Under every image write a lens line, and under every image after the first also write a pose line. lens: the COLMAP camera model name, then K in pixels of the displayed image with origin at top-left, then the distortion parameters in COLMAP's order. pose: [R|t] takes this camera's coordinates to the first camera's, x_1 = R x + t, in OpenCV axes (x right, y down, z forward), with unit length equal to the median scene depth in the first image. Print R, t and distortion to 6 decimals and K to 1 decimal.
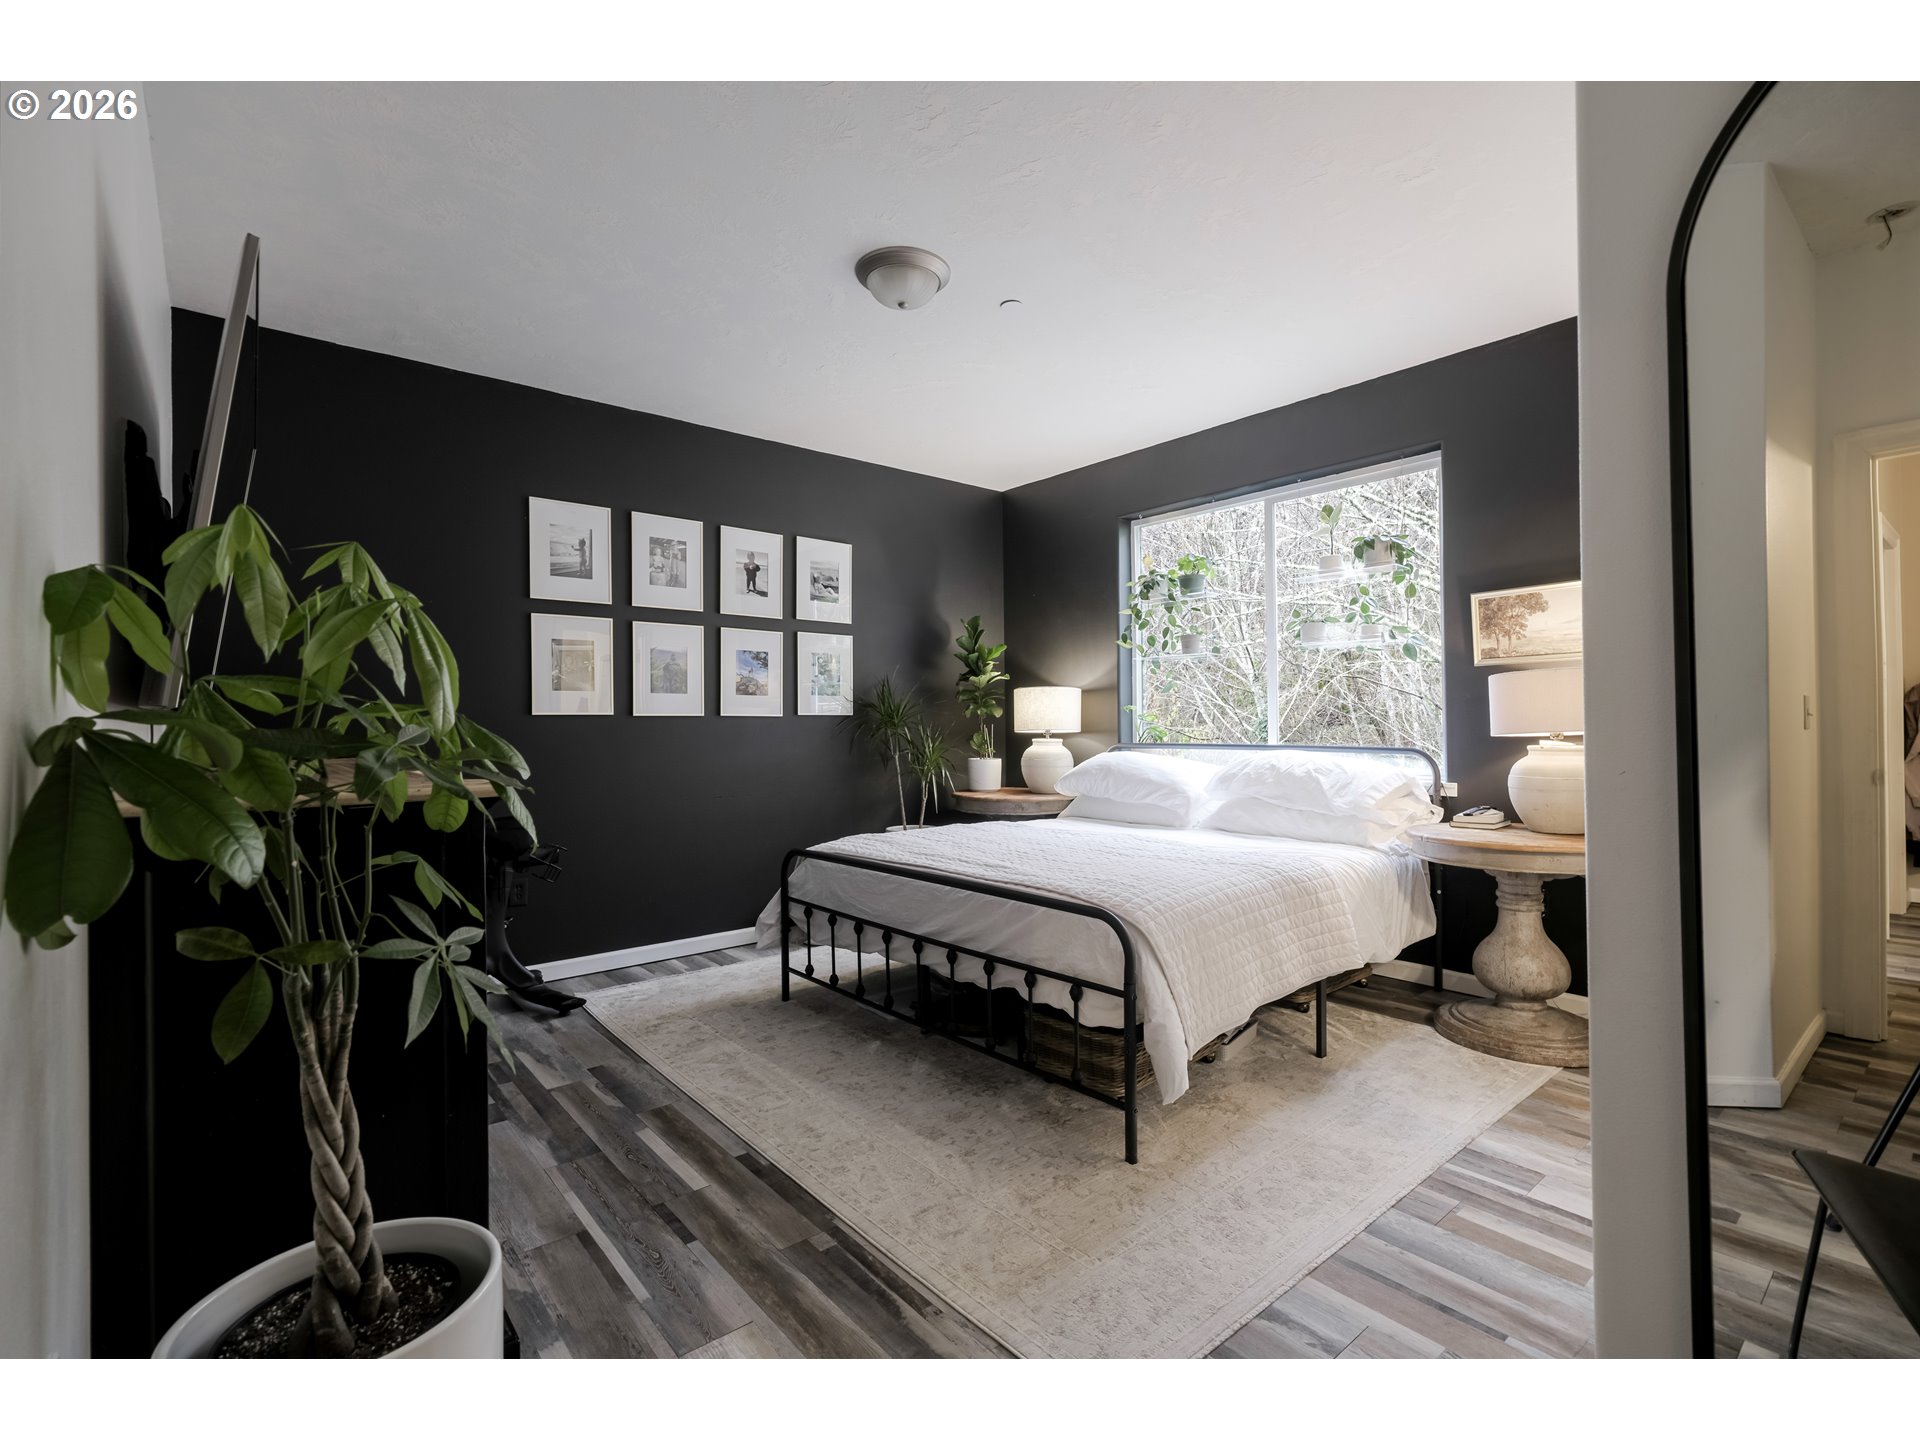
lens RADIAL K [[874.0, 0, 960.0], [0, 874.0, 720.0], [0, 0, 1]] dist [-0.003958, 0.000082]
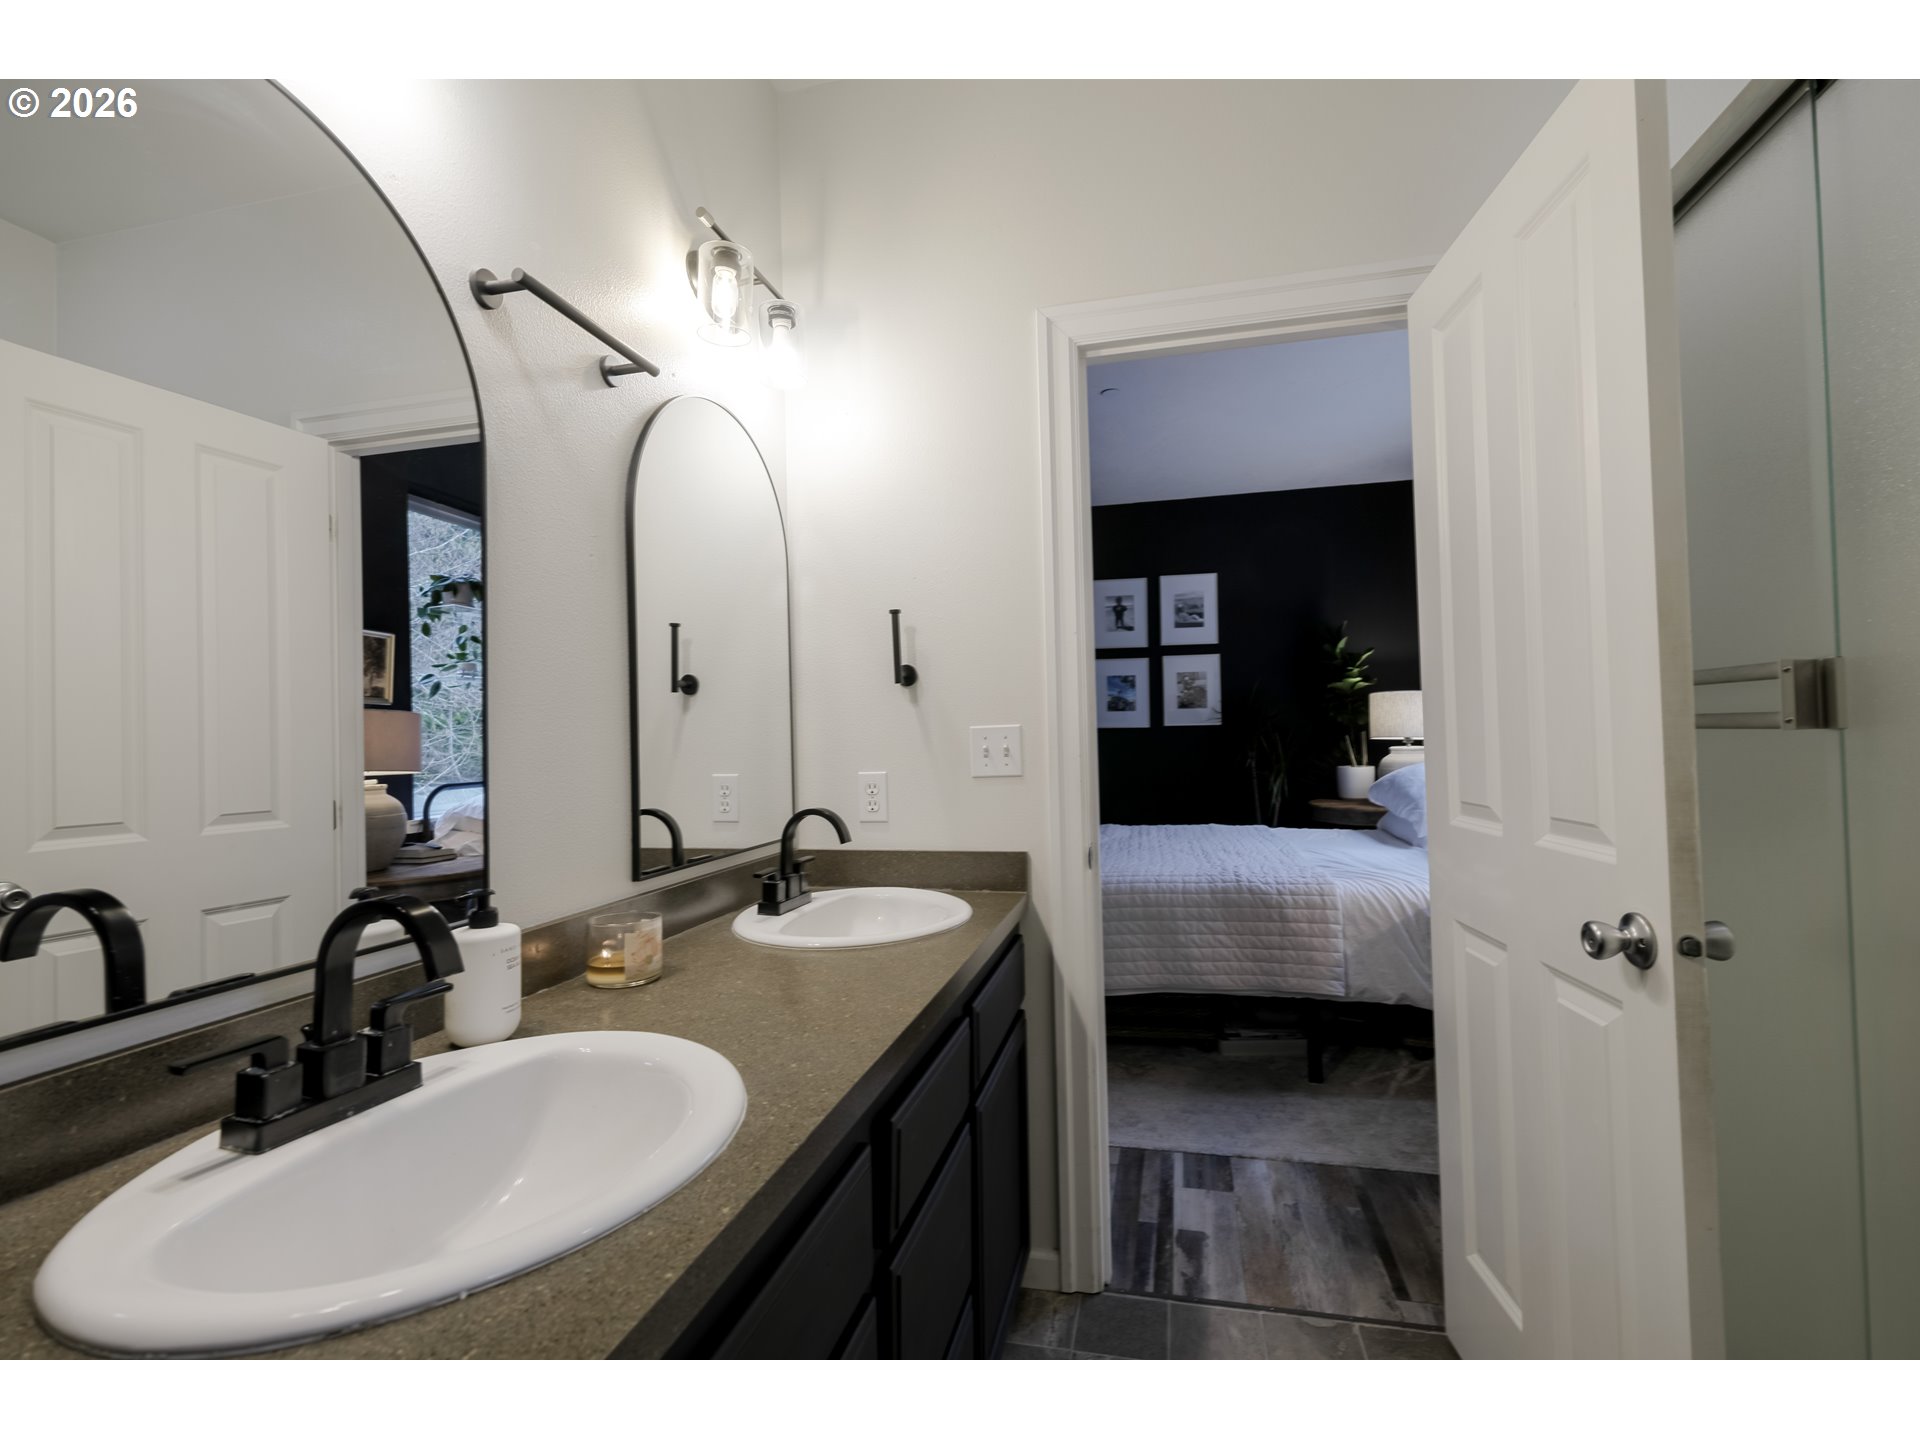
lens RADIAL K [[874.0, 0, 960.0], [0, 874.0, 720.0], [0, 0, 1]] dist [-0.003958, 0.000082]
pose [[0.590022, -0.019985, -0.807140, 0.624666], [0.021982, 0.999721, -0.008684, -0.009879], [0.807088, -0.012619, 0.590297, 0.075489]]
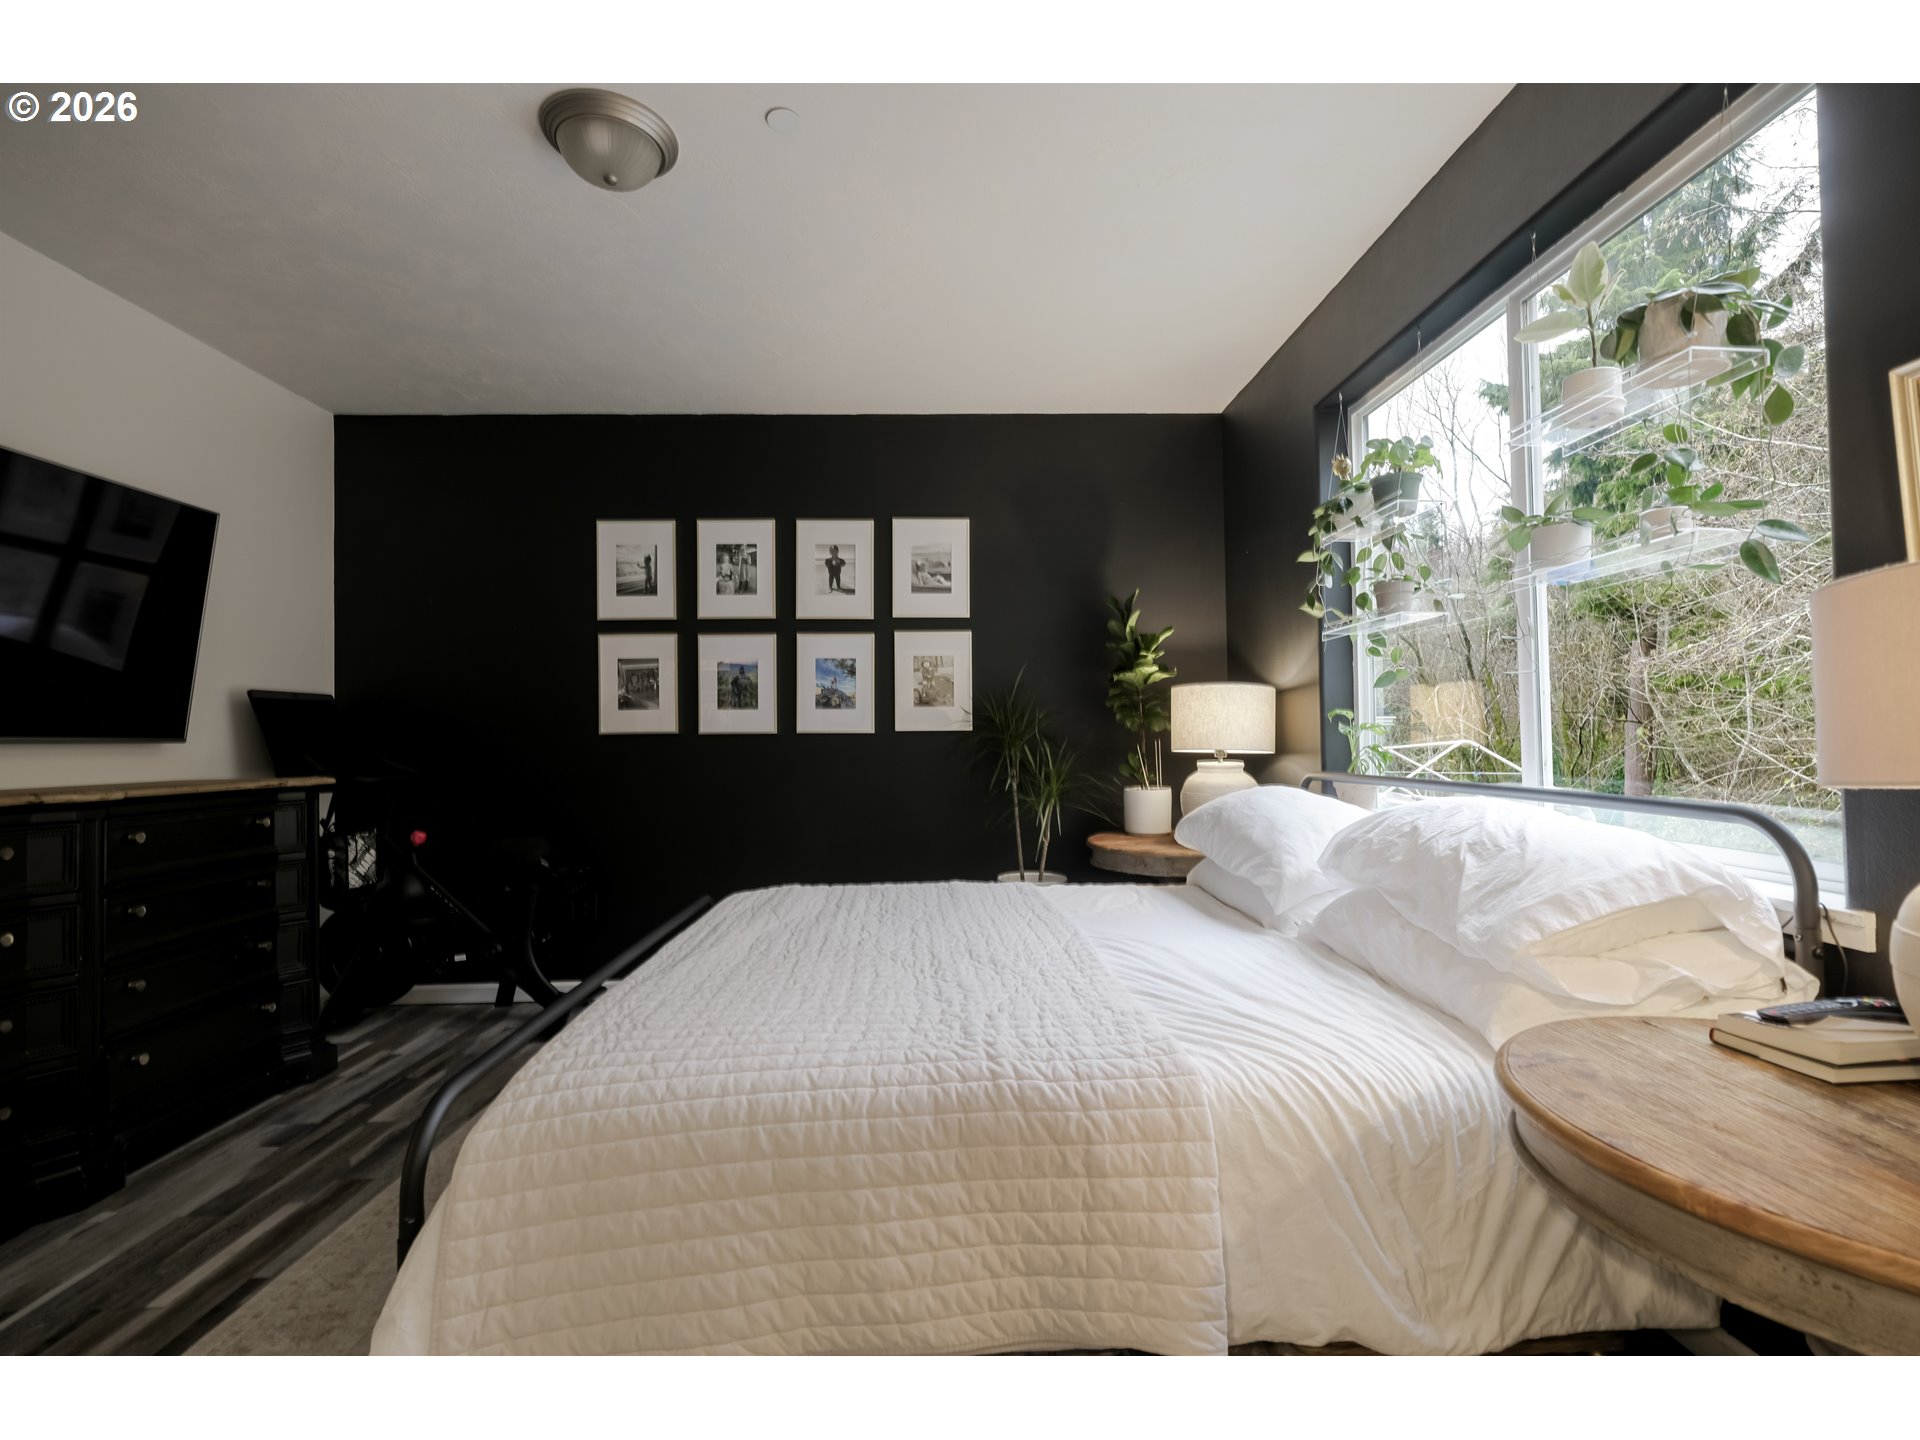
lens RADIAL K [[874.0, 0, 960.0], [0, 874.0, 720.0], [0, 0, 1]] dist [-0.003958, 0.000082]
pose [[0.784782, -0.015747, -0.619572, 0.394043], [0.009253, 0.999863, -0.013691, -0.004055], [0.619703, 0.005012, 0.784820, 0.387119]]
